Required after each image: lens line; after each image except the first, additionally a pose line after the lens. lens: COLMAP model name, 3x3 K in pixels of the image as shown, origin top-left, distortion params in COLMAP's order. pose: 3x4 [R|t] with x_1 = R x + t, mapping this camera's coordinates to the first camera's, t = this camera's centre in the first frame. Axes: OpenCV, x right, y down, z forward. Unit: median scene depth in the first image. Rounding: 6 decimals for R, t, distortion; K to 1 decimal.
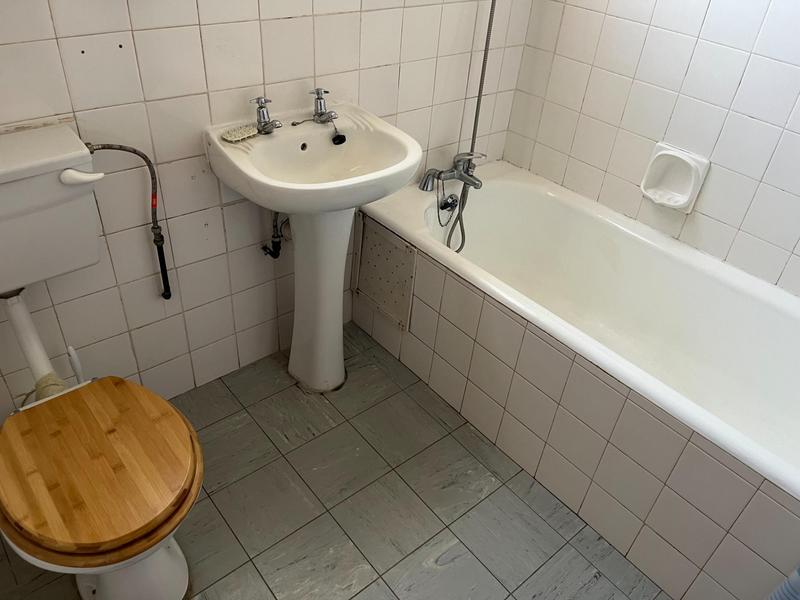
lens RADIAL K [[602.6, 0, 398.5], [0, 602.6, 295.4], [0, 0, 1]] dist [0.061980, -0.083226]
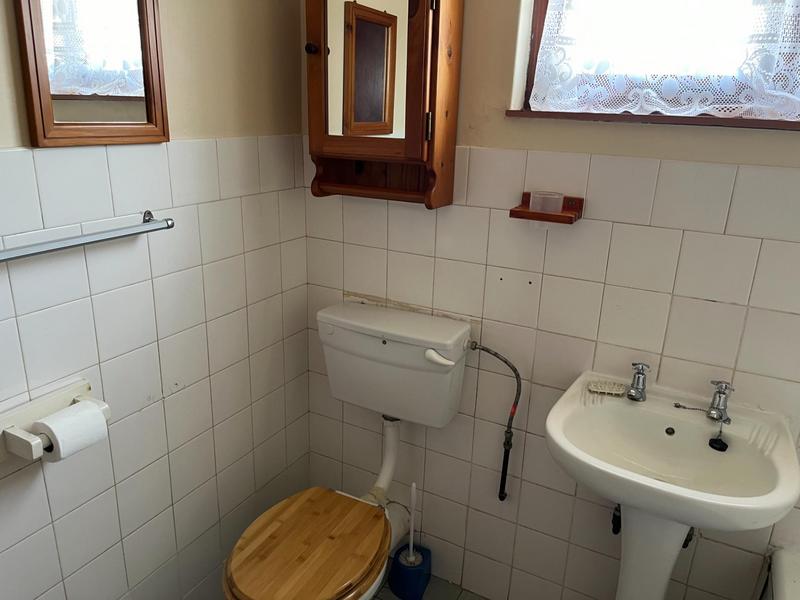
lens RADIAL K [[602.6, 0, 399.8], [0, 602.6, 296.7], [0, 0, 1]] dist [0.061980, -0.083226]
pose [[0.382897, 0.227234, -0.895407, 0.458759], [-0.548324, 0.835968, -0.022326, -0.187385], [0.743458, 0.499522, 0.444688, 0.248162]]
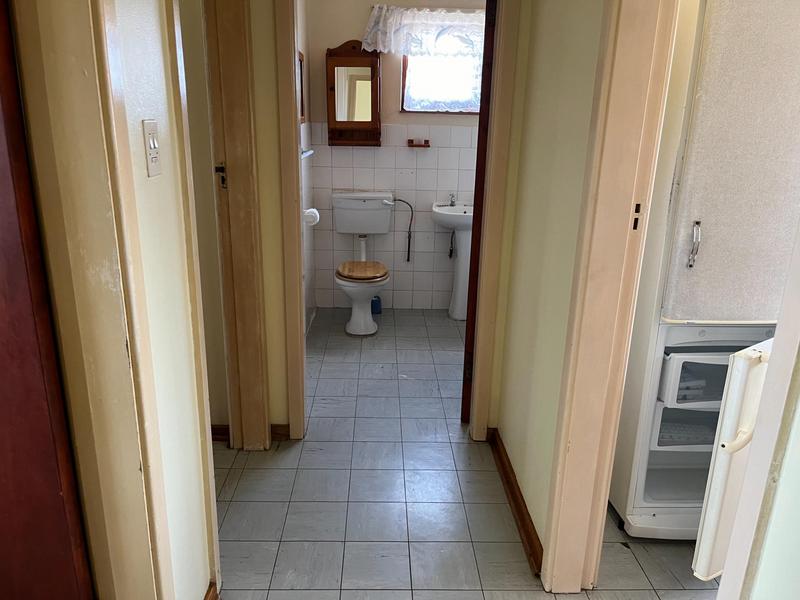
lens RADIAL K [[602.6, 0, 402.3], [0, 602.6, 302.5], [0, 0, 1]] dist [0.061980, -0.083226]
pose [[0.789255, 0.127246, -0.600737, 1.390814], [-0.333500, 0.910265, -0.245348, 0.940762], [0.515610, 0.393988, 0.760868, -1.120720]]
